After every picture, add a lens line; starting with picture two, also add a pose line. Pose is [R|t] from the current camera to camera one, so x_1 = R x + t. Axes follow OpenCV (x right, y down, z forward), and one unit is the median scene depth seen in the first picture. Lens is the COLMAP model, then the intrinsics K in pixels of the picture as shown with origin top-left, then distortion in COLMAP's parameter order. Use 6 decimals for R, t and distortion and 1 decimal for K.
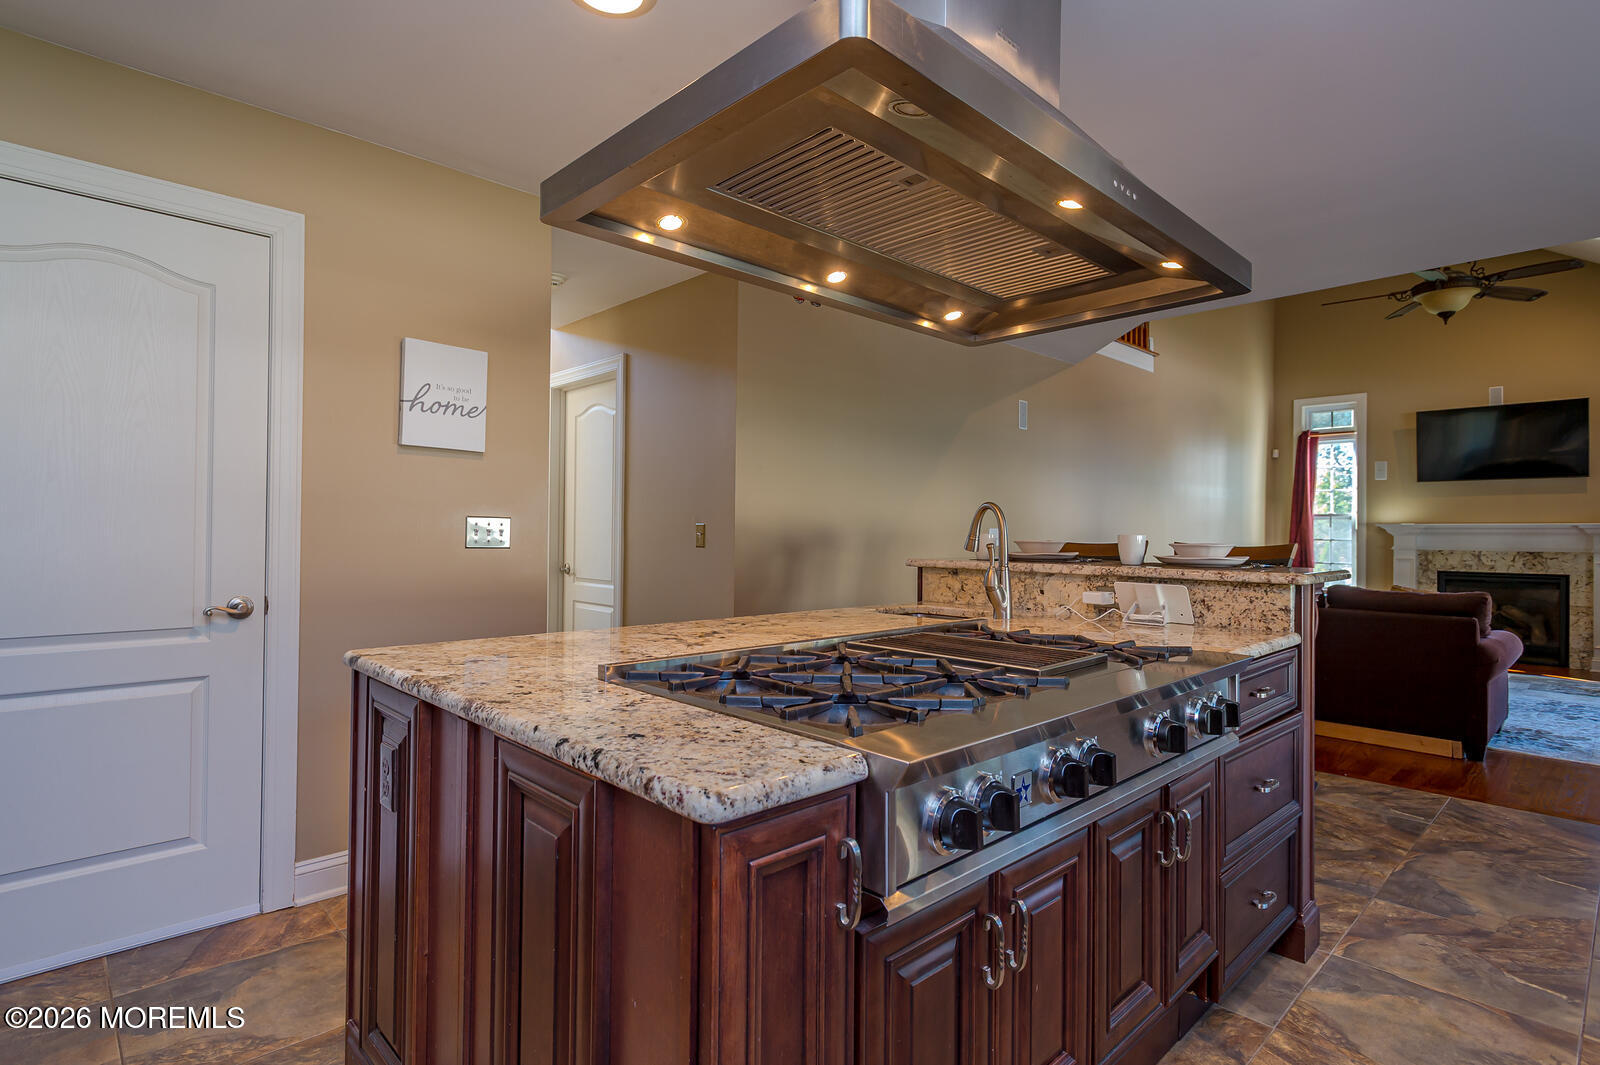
lens RADIAL K [[804.2, 0, 792.2], [0, 804.2, 526.9], [0, 0, 1]] dist [-0.001337, 0.001487]
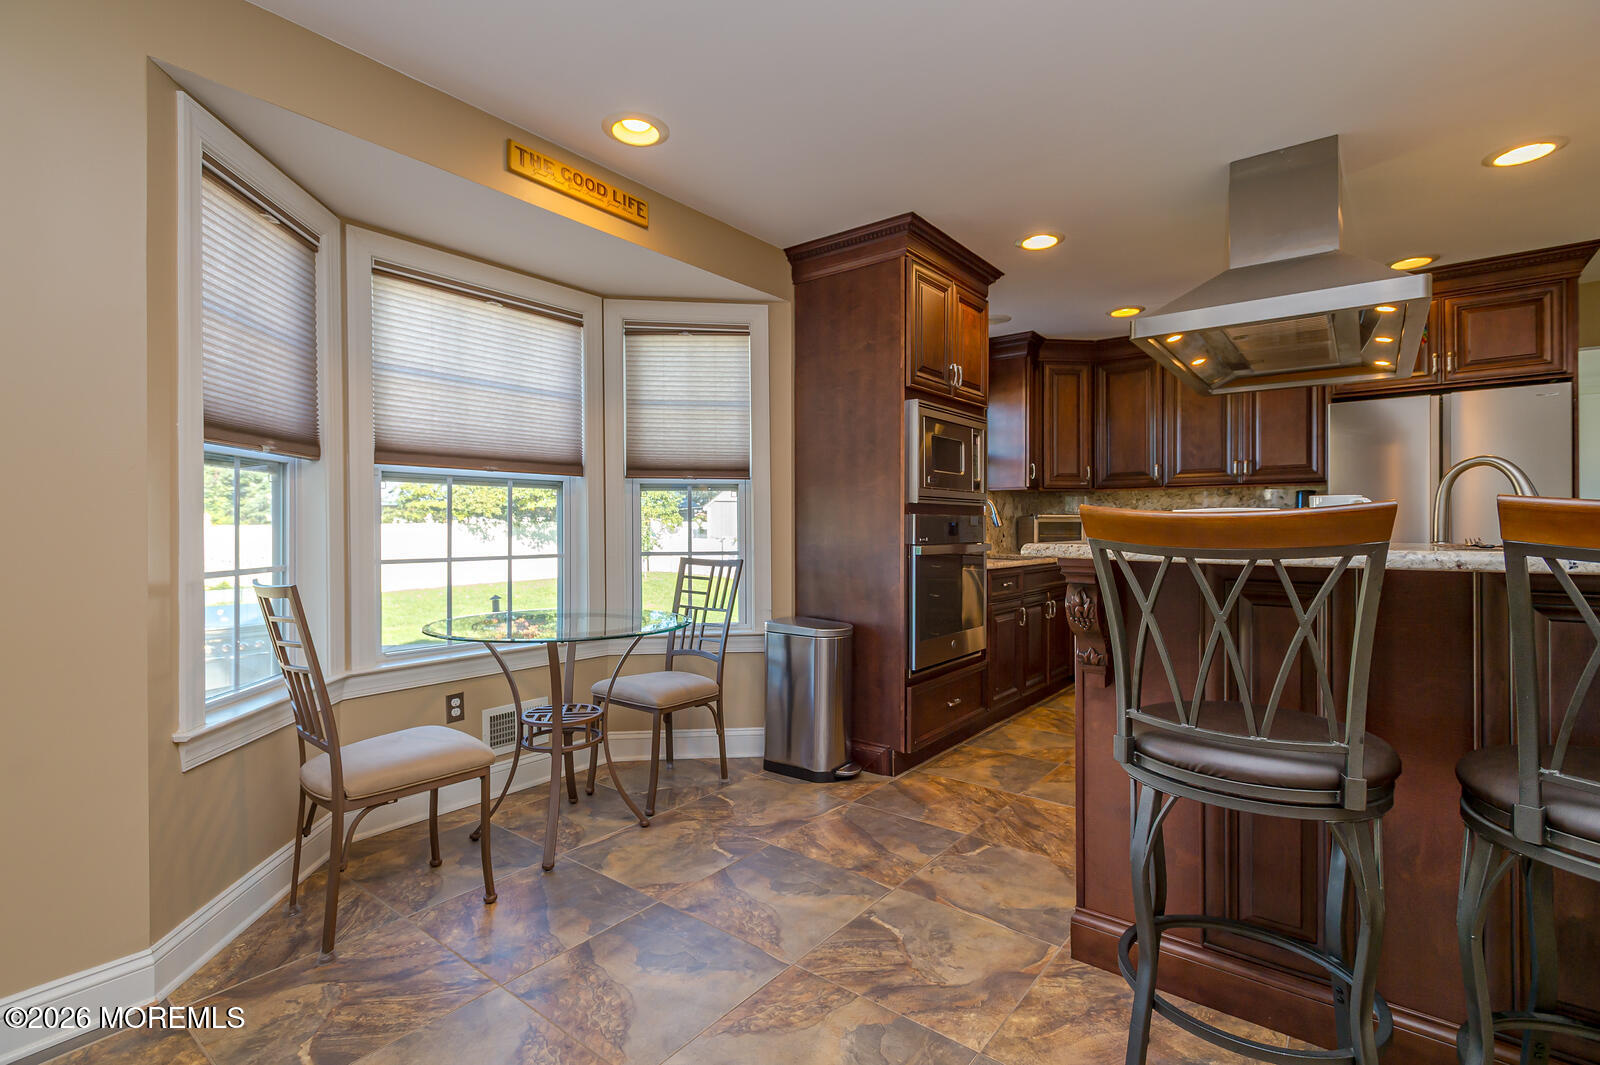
lens RADIAL K [[740.1, 0, 796.7], [0, 740.1, 528.1], [0, 0, 1]] dist [0.009571, -0.000968]
pose [[-0.989118, -0.007298, -0.146945, 0.328095], [-0.006629, 0.999965, -0.005041, 0.014623], [0.146977, -0.004012, -0.989132, 0.538092]]
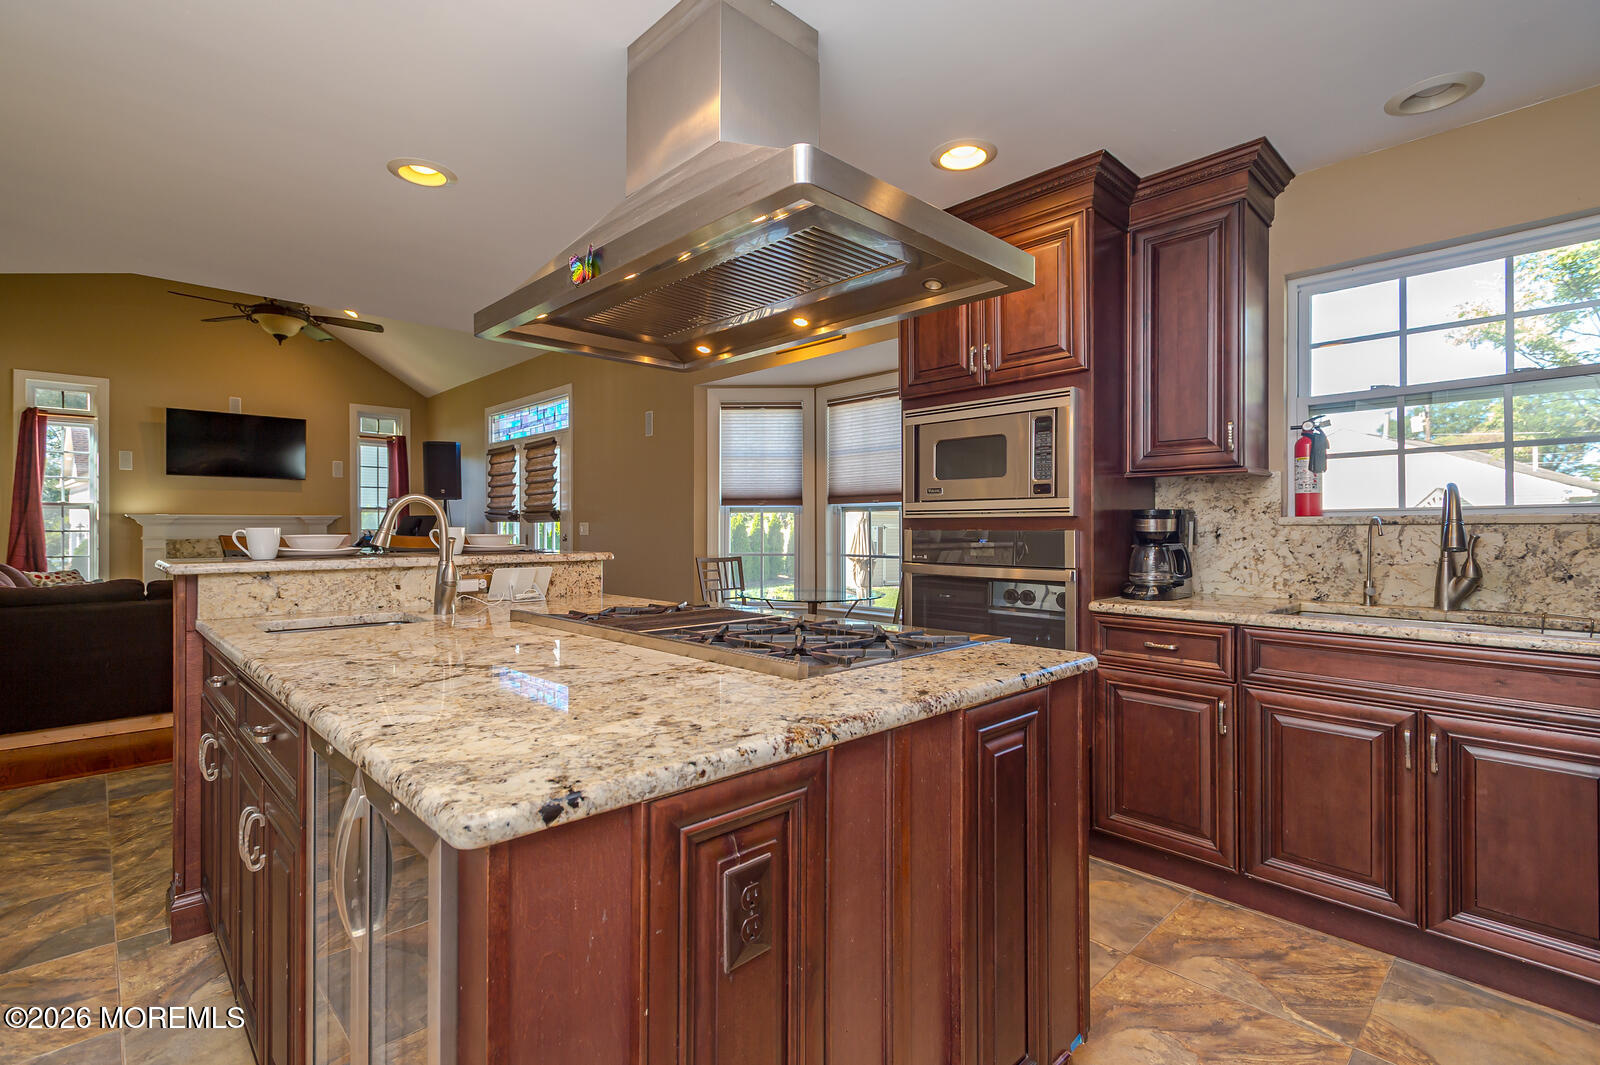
lens RADIAL K [[740.1, 0, 801.4], [0, 740.1, 525.9], [0, 0, 1]] dist [0.009571, -0.000968]
pose [[-0.006308, -0.006231, 0.999961, -0.210262], [-0.006226, 0.999961, 0.006192, -0.000266], [-0.999961, -0.006187, -0.006347, 0.190432]]
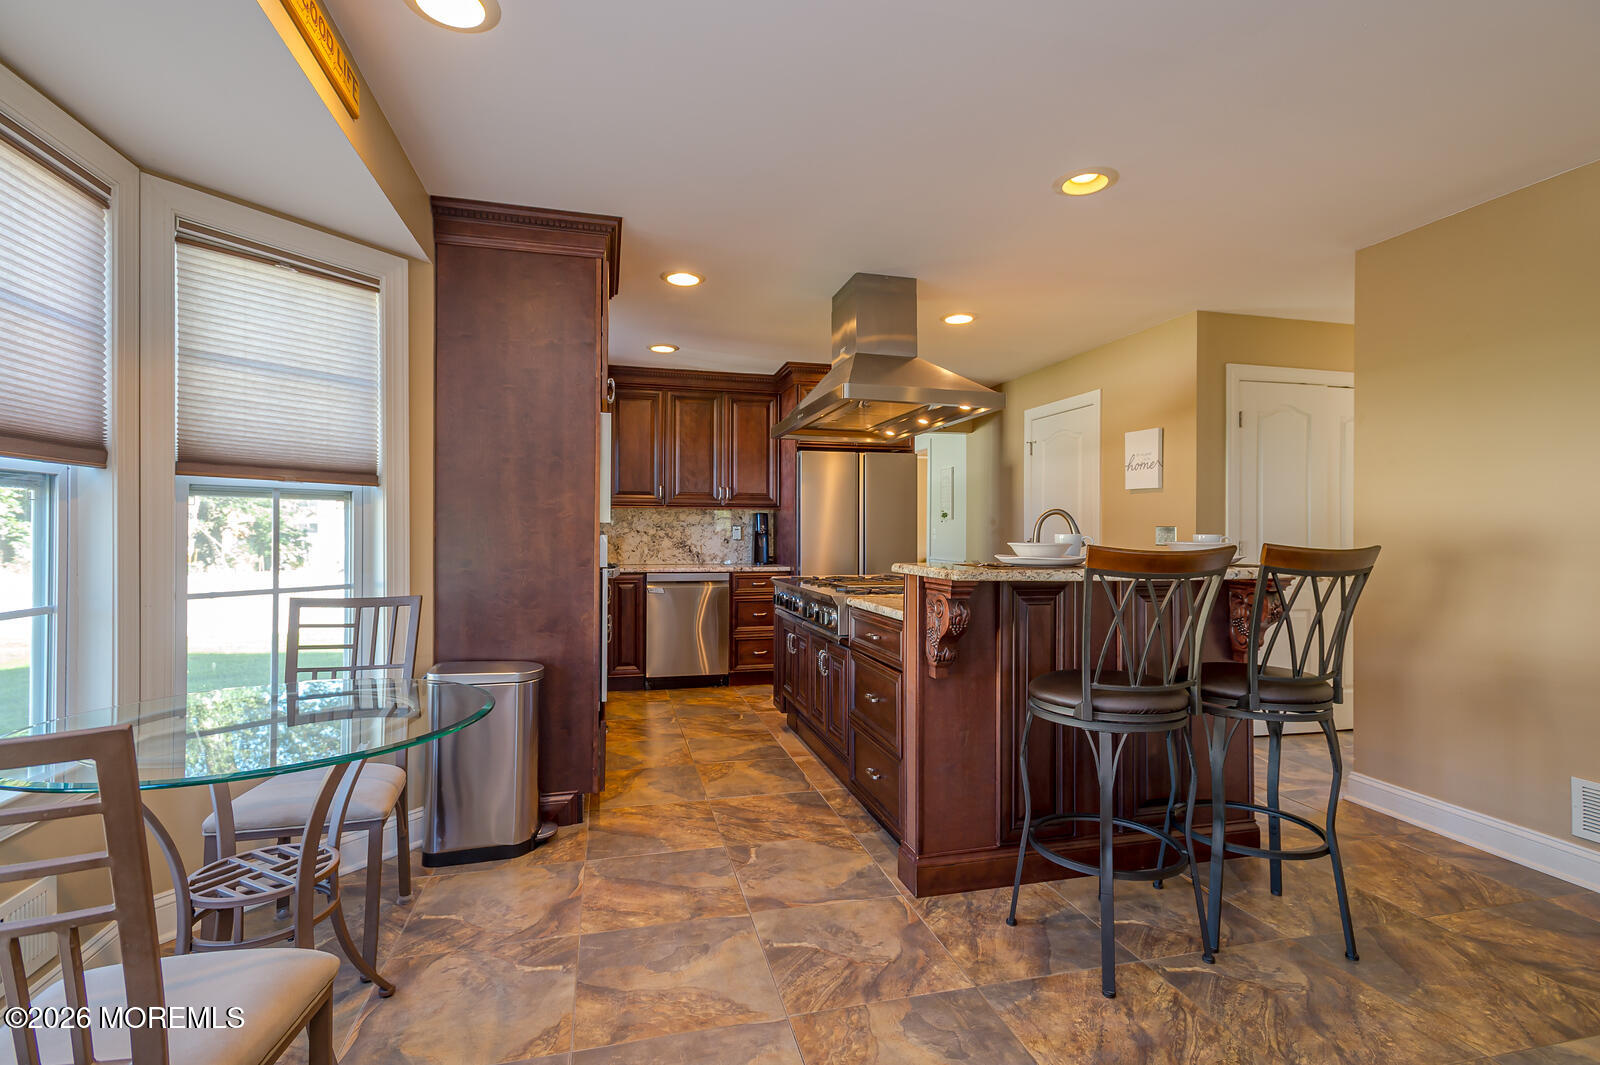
lens RADIAL K [[740.1, 0, 802.1], [0, 740.1, 528.0], [0, 0, 1]] dist [0.009571, -0.000968]
pose [[-0.481227, -0.014810, -0.876471, 0.498967], [-0.001674, 0.999871, -0.015976, 0.006230], [0.876595, -0.006221, -0.481189, 0.412813]]
